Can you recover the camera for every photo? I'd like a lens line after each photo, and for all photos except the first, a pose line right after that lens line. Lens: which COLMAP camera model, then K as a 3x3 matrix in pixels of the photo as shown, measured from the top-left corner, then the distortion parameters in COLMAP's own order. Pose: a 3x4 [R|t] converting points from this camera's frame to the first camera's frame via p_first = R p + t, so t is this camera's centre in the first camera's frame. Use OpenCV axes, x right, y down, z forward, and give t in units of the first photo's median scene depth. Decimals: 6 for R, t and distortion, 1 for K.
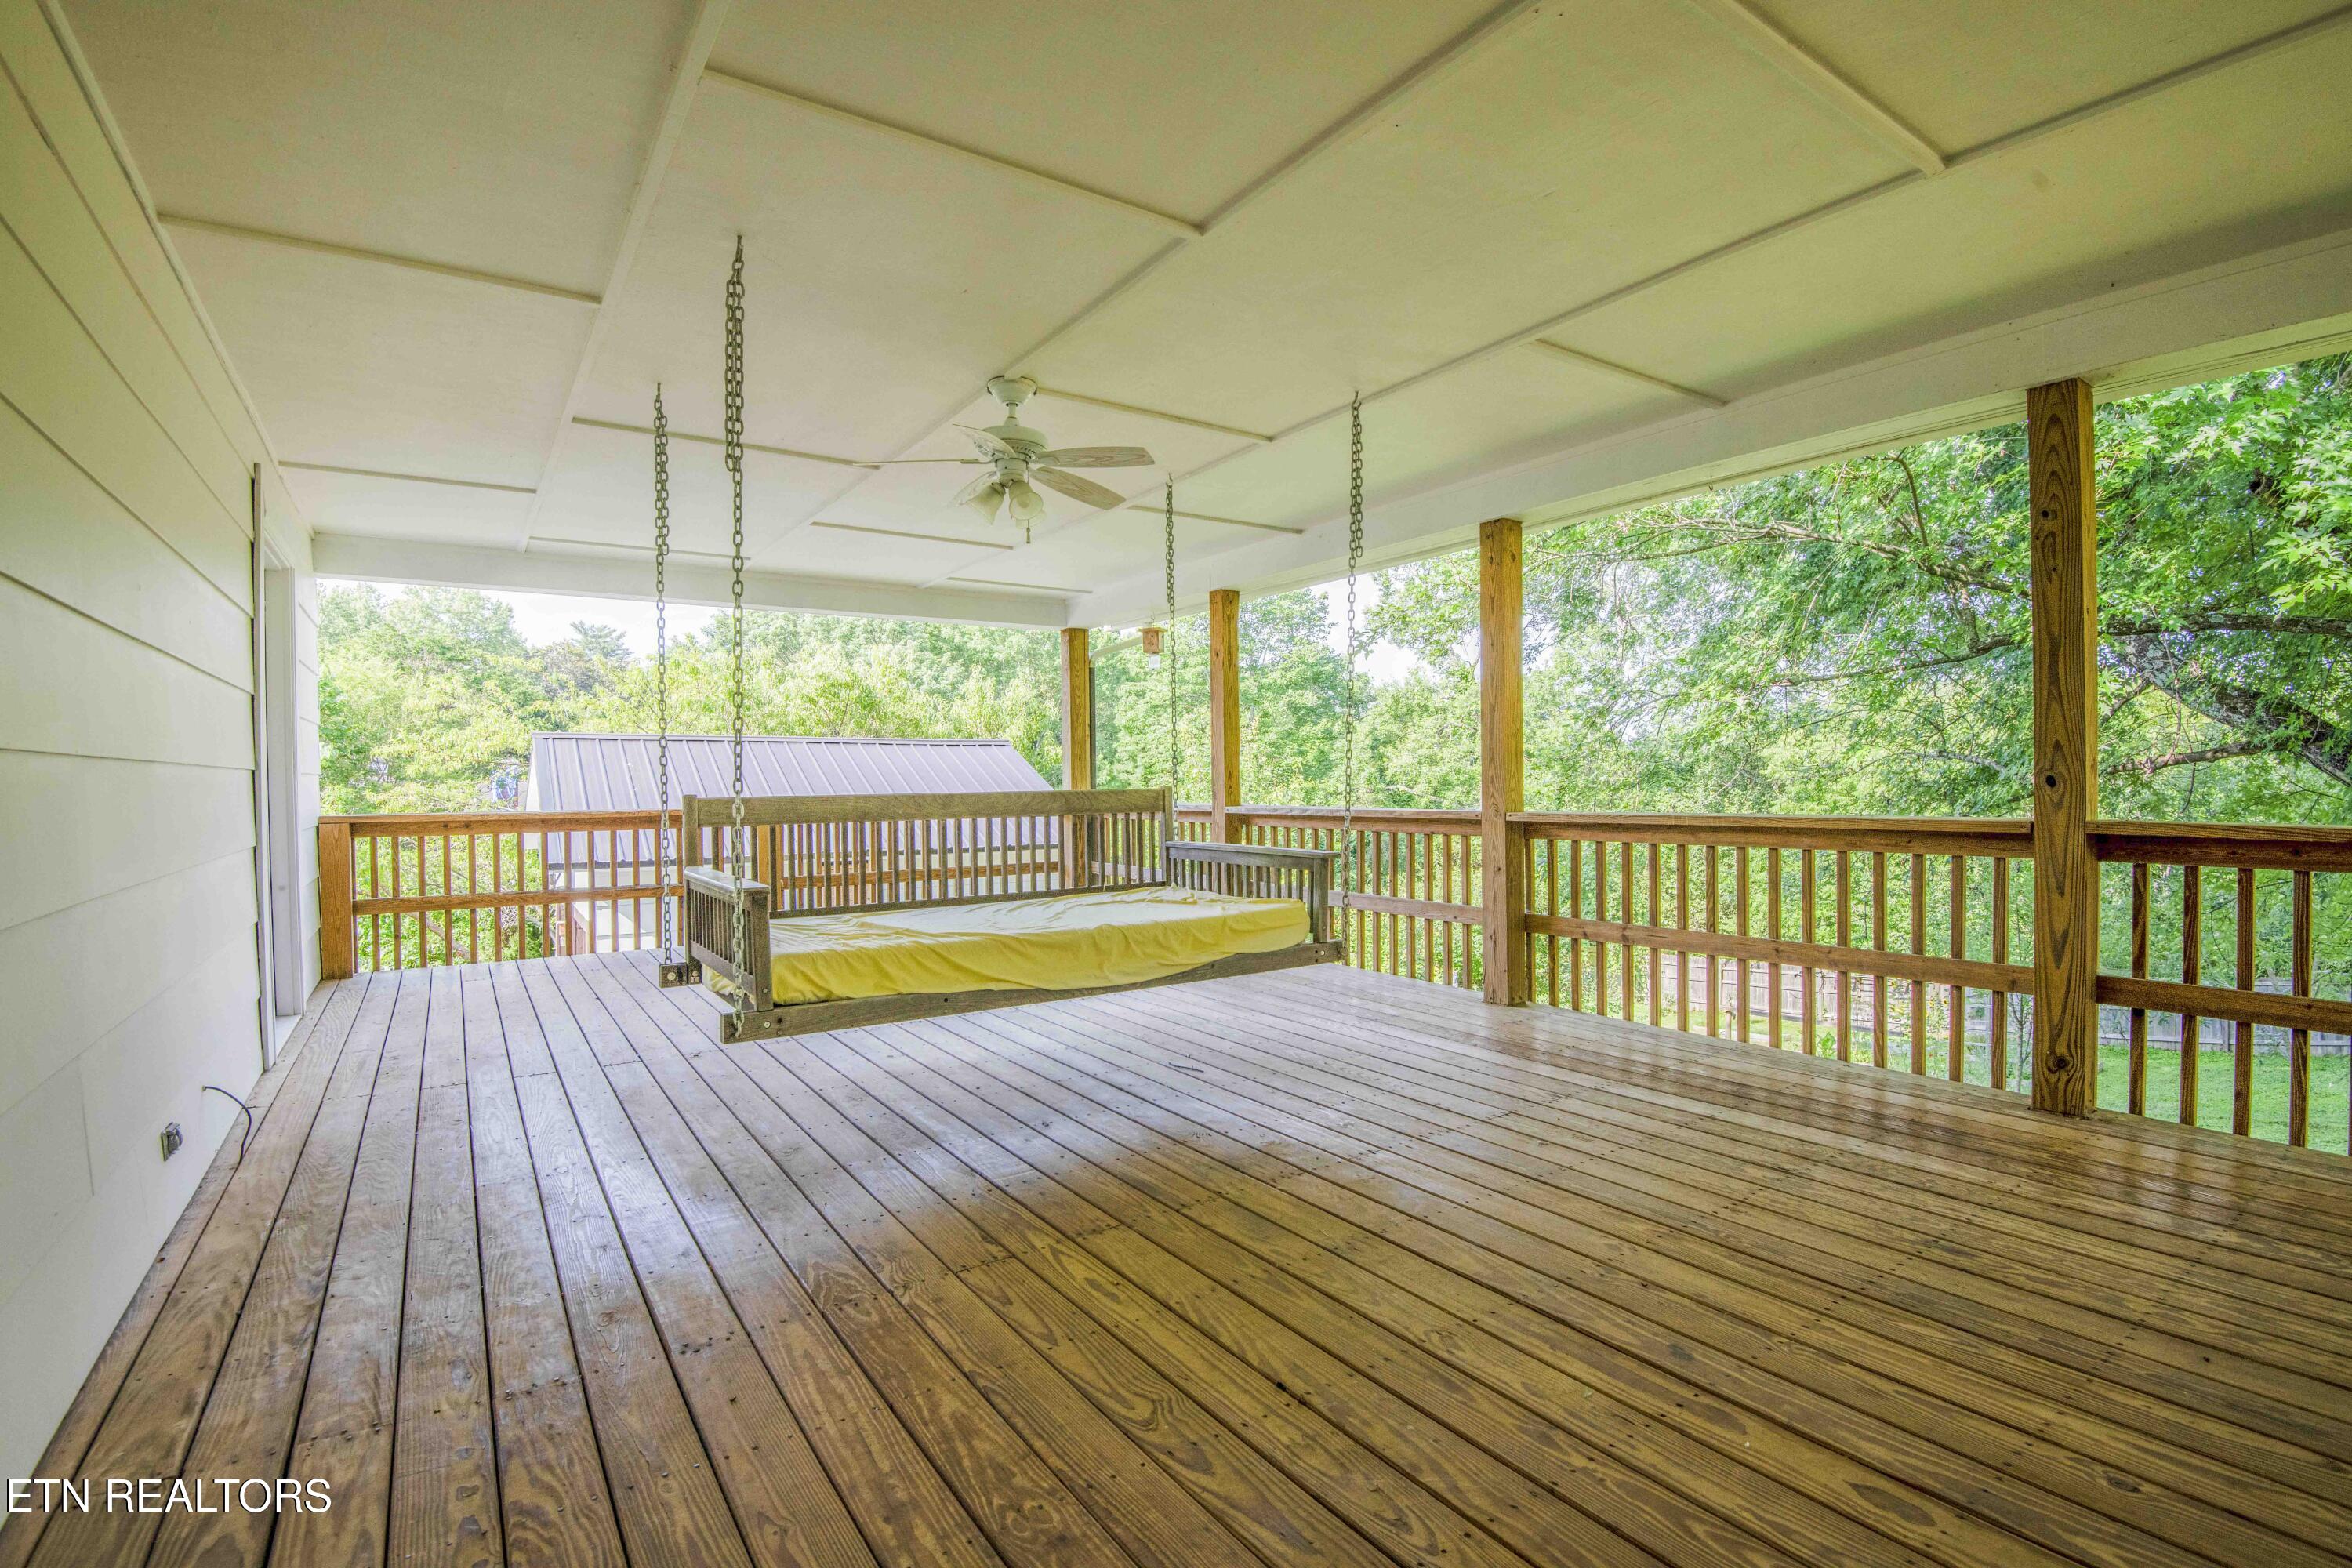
lens RADIAL K [[1083.6, 0, 1184.2], [0, 1083.6, 772.4], [0, 0, 1]] dist [-0.033782, -0.007731]
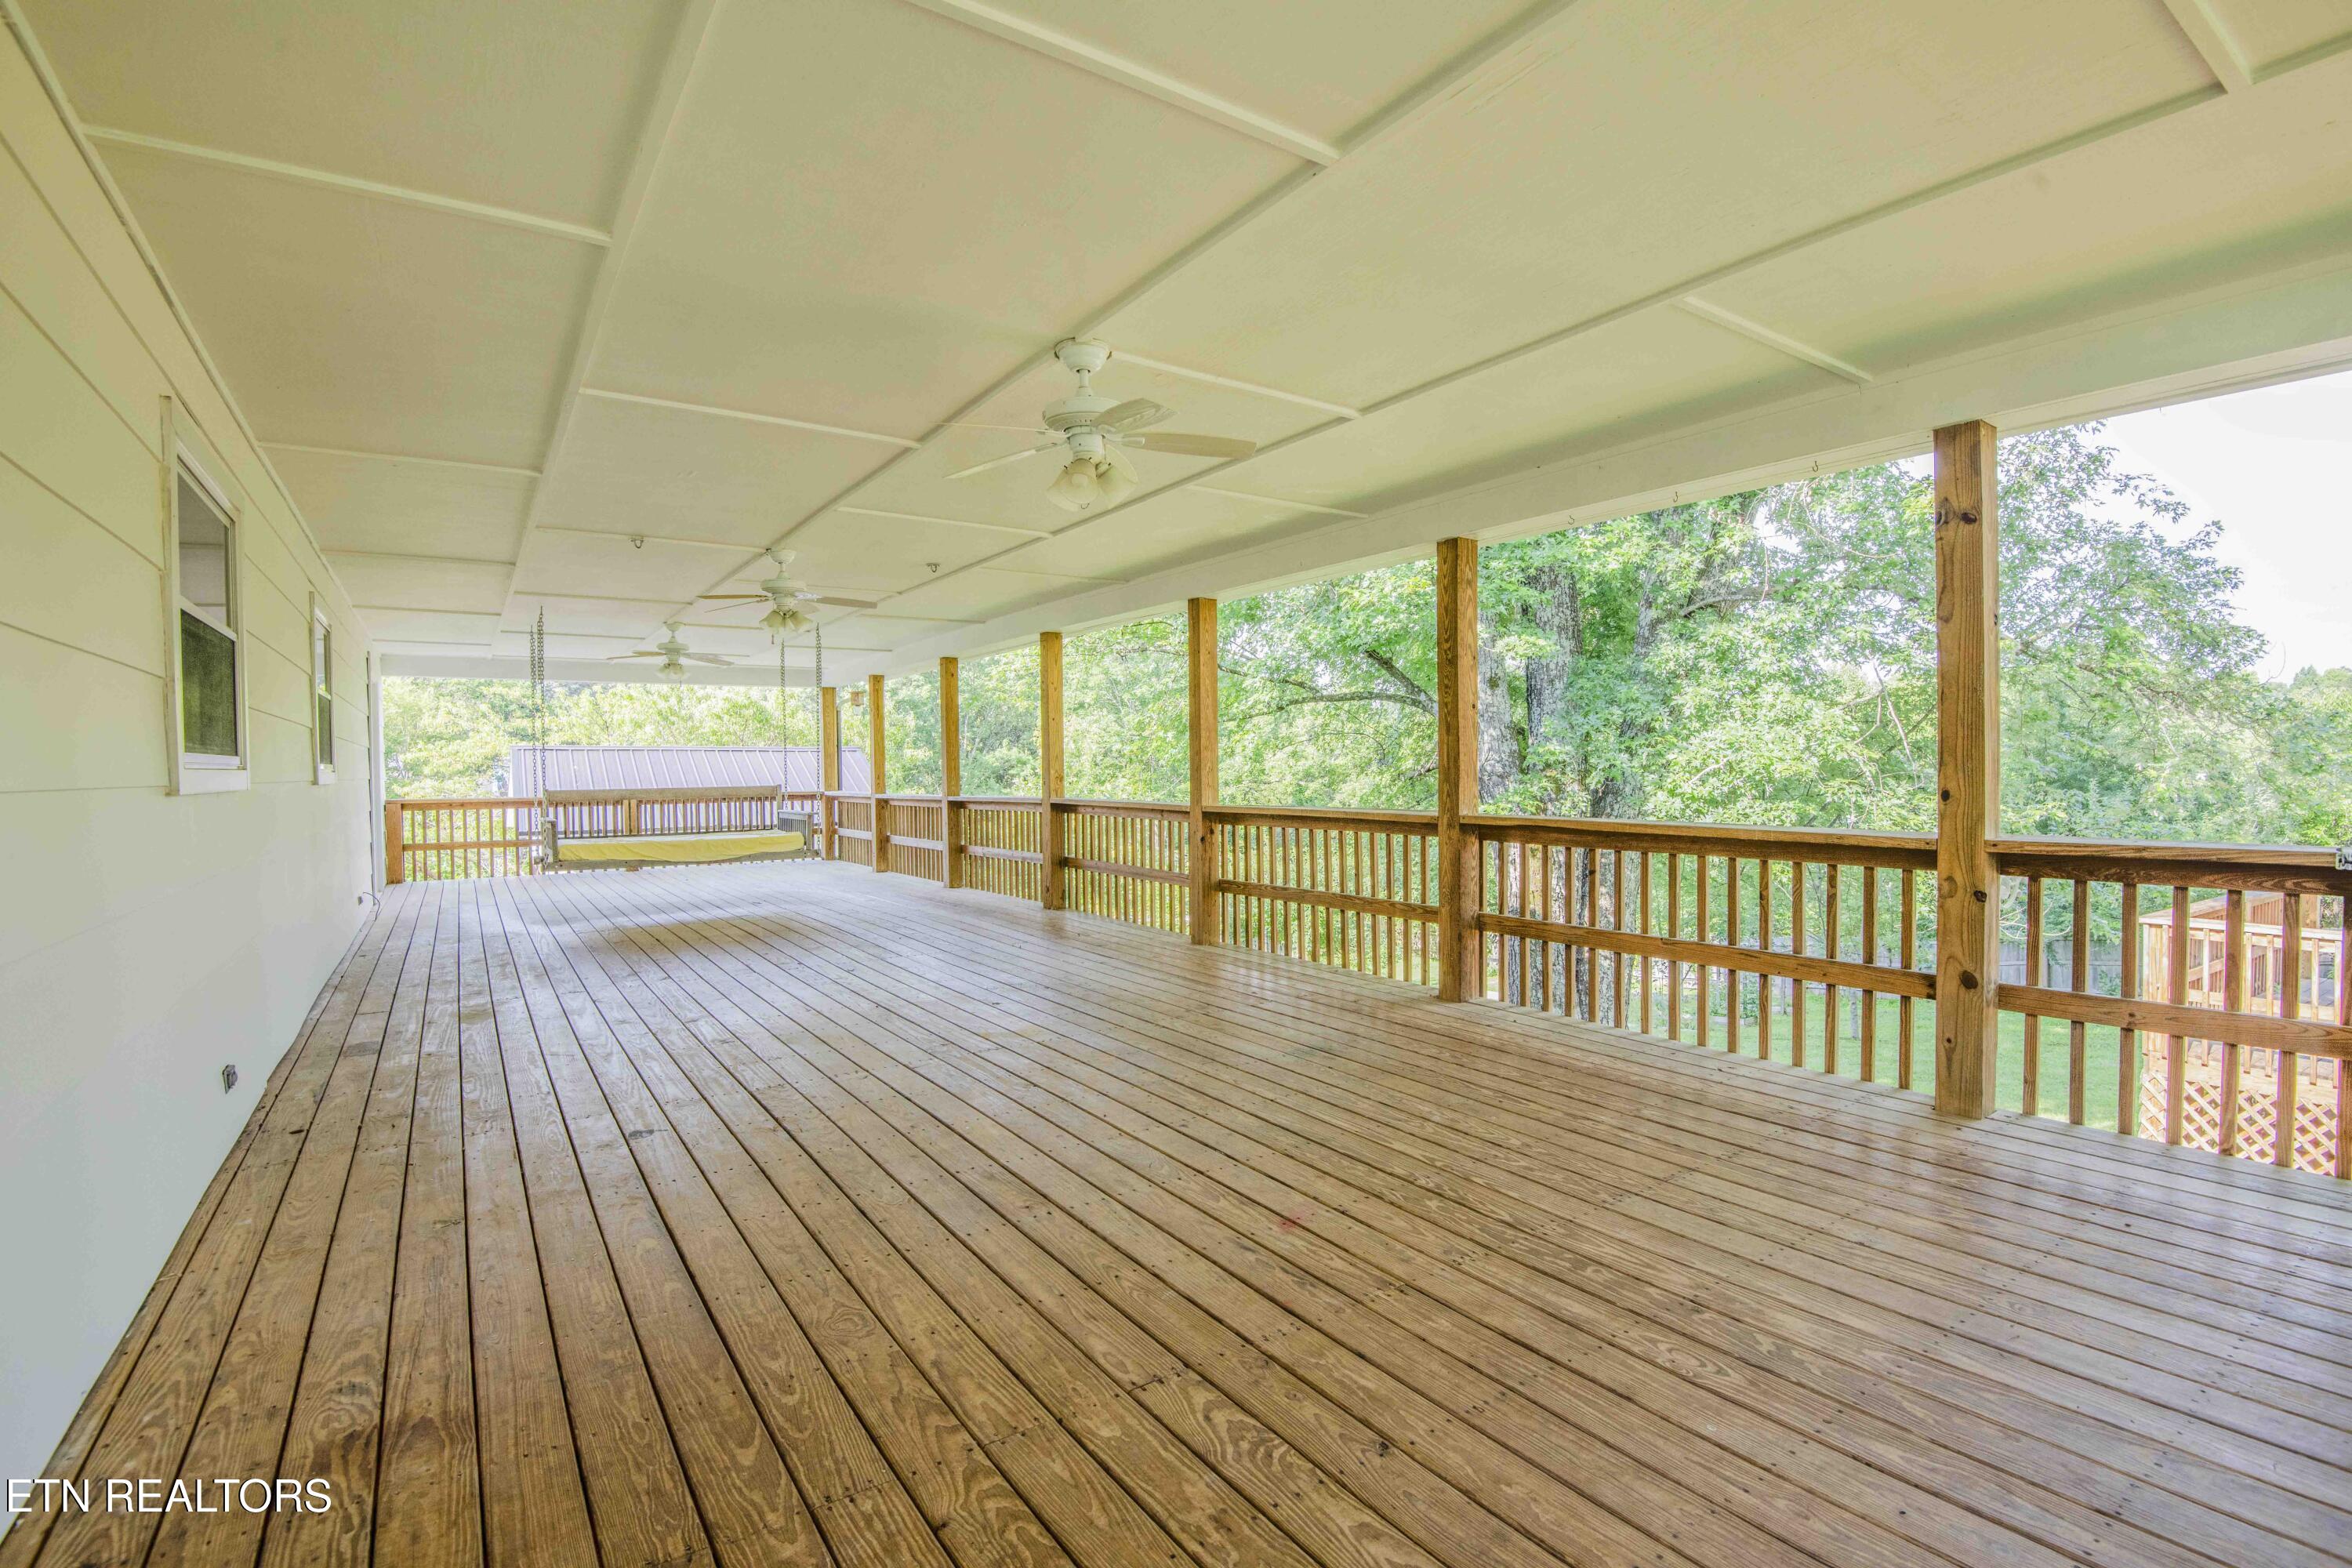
lens RADIAL K [[1083.6, 0, 1184.4], [0, 1083.6, 804.7], [0, 0, 1]] dist [-0.033782, -0.007731]
pose [[0.999609, 0.016779, -0.022379, 0.134013], [-0.016205, 0.999542, 0.025574, -0.000682], [0.022797, -0.025201, 0.999422, -0.178106]]
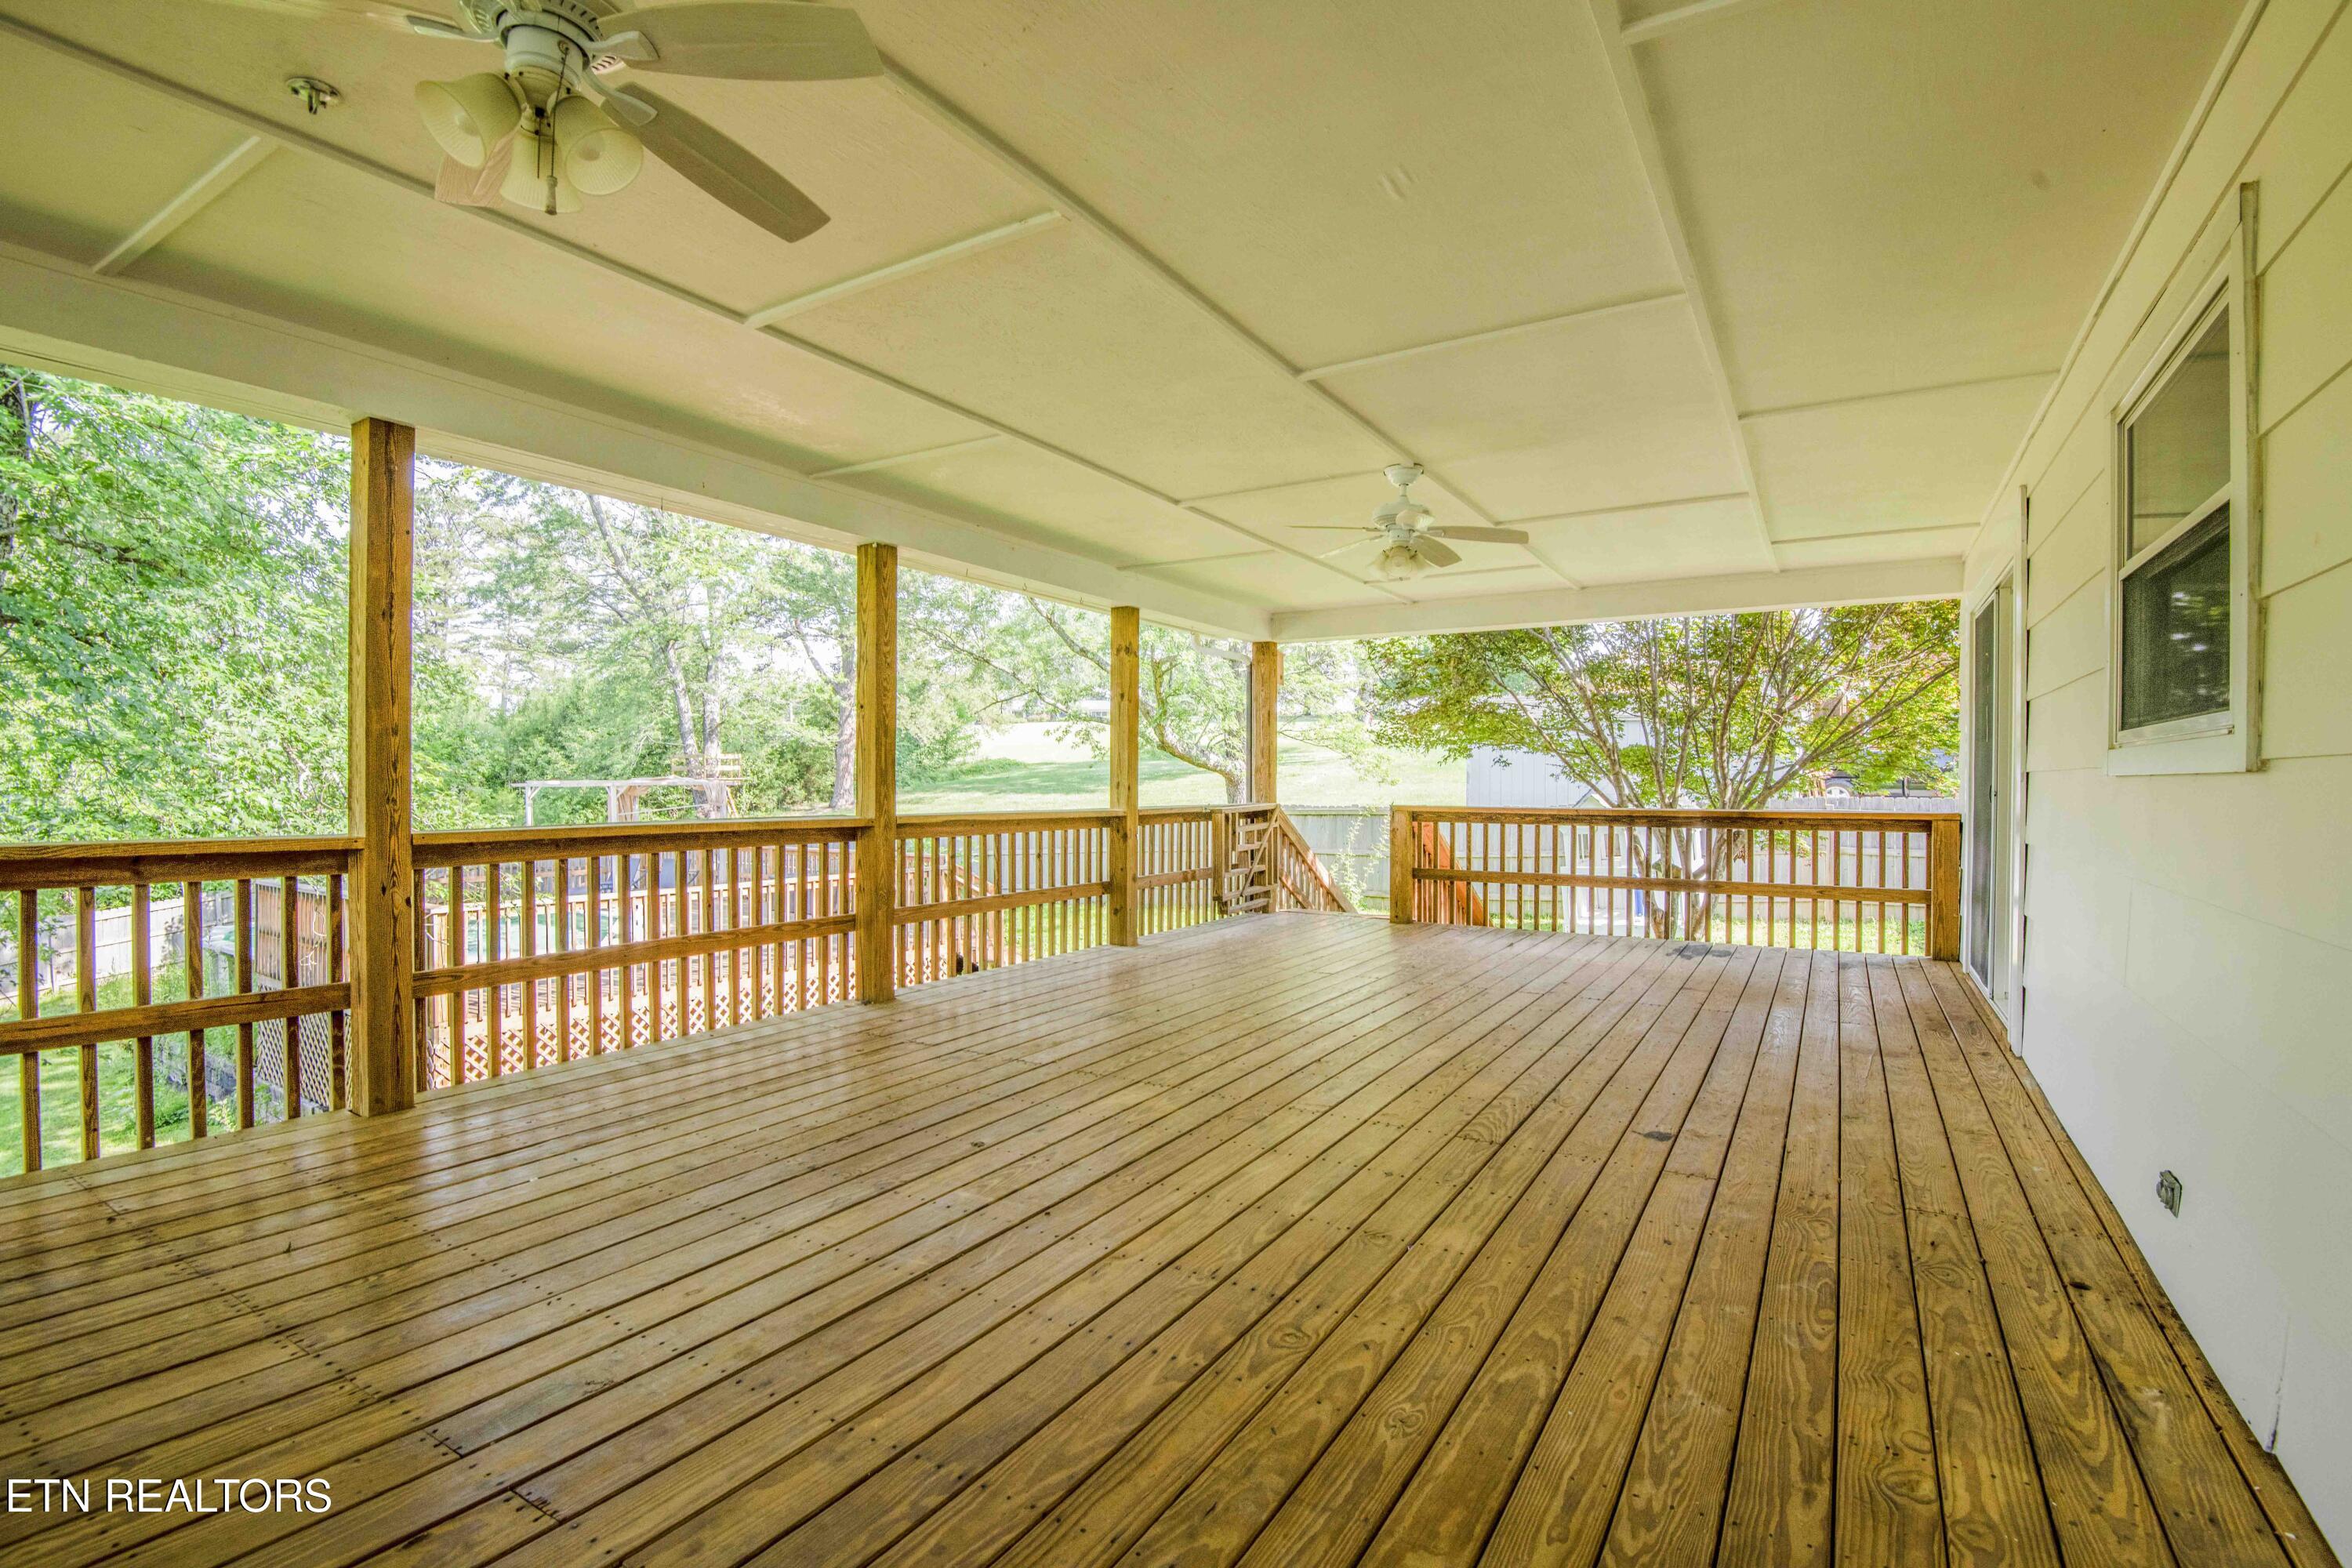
lens RADIAL K [[1083.6, 0, 1182.2], [0, 1083.6, 769.5], [0, 0, 1]] dist [-0.033782, -0.007731]
pose [[-0.383032, 0.031527, 0.923197, -0.971668], [0.001105, 0.999432, -0.033672, 0.038819], [-0.923735, -0.011877, -0.382849, 1.357147]]
